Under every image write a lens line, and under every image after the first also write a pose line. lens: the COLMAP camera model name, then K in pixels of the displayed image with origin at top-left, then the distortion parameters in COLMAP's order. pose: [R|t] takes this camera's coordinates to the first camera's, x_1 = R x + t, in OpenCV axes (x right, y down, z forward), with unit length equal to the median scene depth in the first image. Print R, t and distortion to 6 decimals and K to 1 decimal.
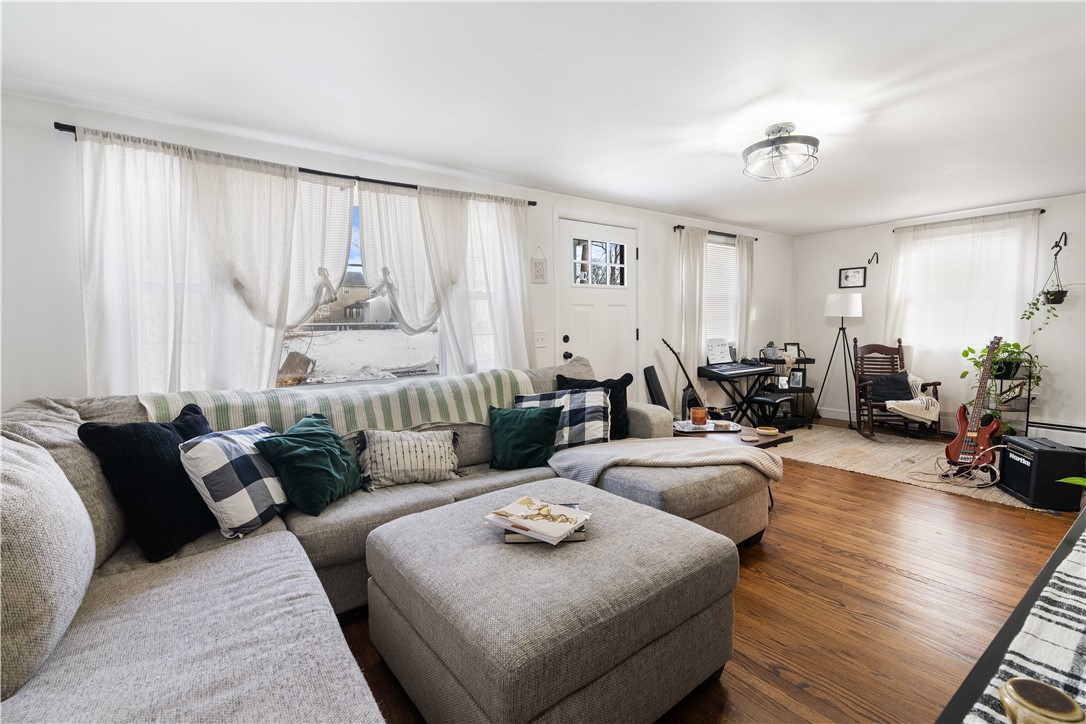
lens RADIAL K [[493.4, 0, 543.0], [0, 493.4, 362.0], [0, 0, 1]] dist [0.001272, 0.000285]
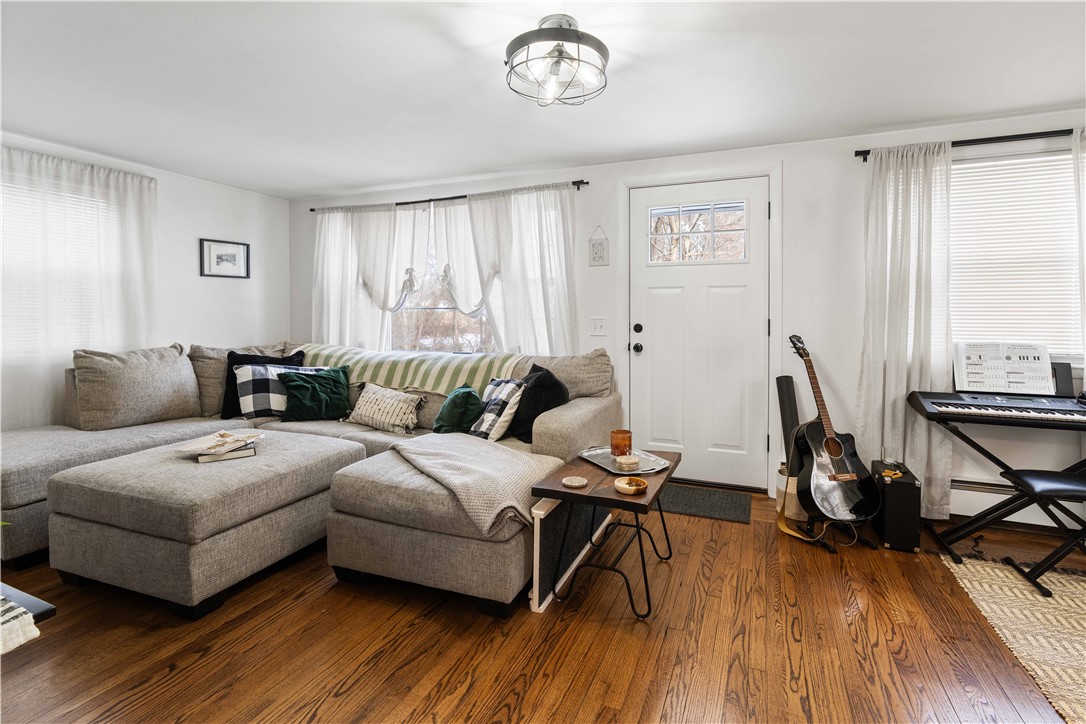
lens RADIAL K [[506.0, 0, 550.9], [0, 506.0, 318.5], [0, 0, 1]] dist [0.002115, 0.000382]
pose [[0.509618, 0.029447, -0.859897, 0.601071], [-0.075361, 0.997101, -0.010518, -0.036168], [0.857094, 0.070162, 0.510360, 0.362232]]
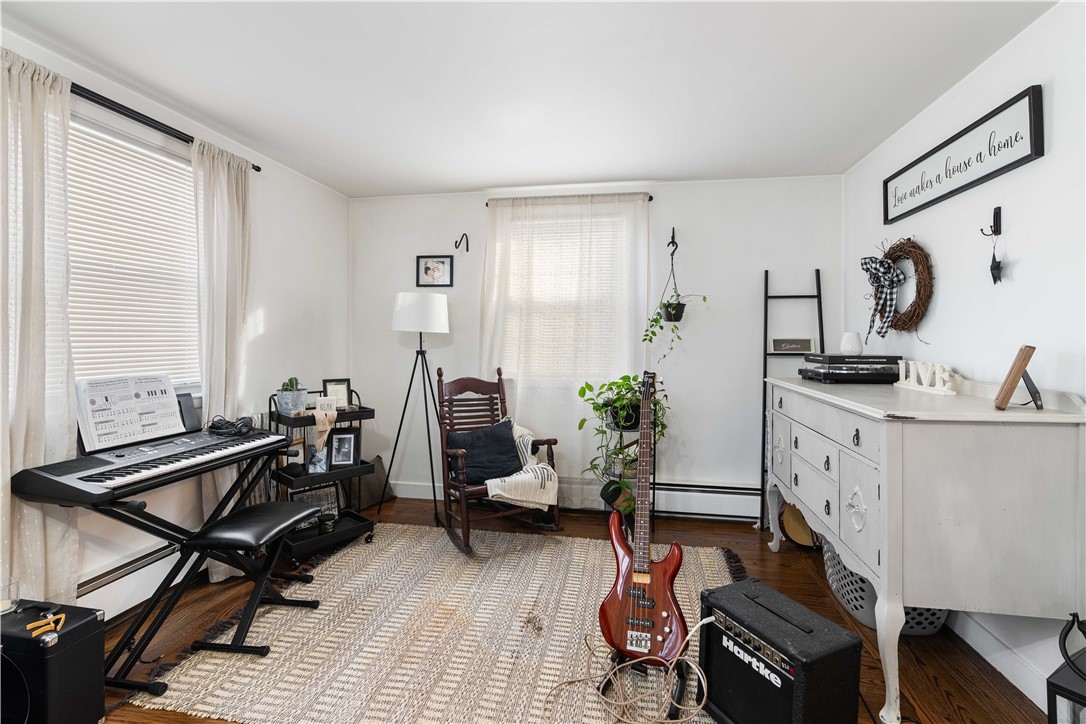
lens RADIAL K [[493.5, 0, 544.3], [0, 493.5, 339.5], [0, 0, 1]] dist [-0.000075, 0.000131]
pose [[0.733677, 0.016381, 0.679301, 0.350481], [0.035982, 0.997370, -0.062914, -0.045243], [-0.678545, 0.070601, 0.731158, 0.522076]]
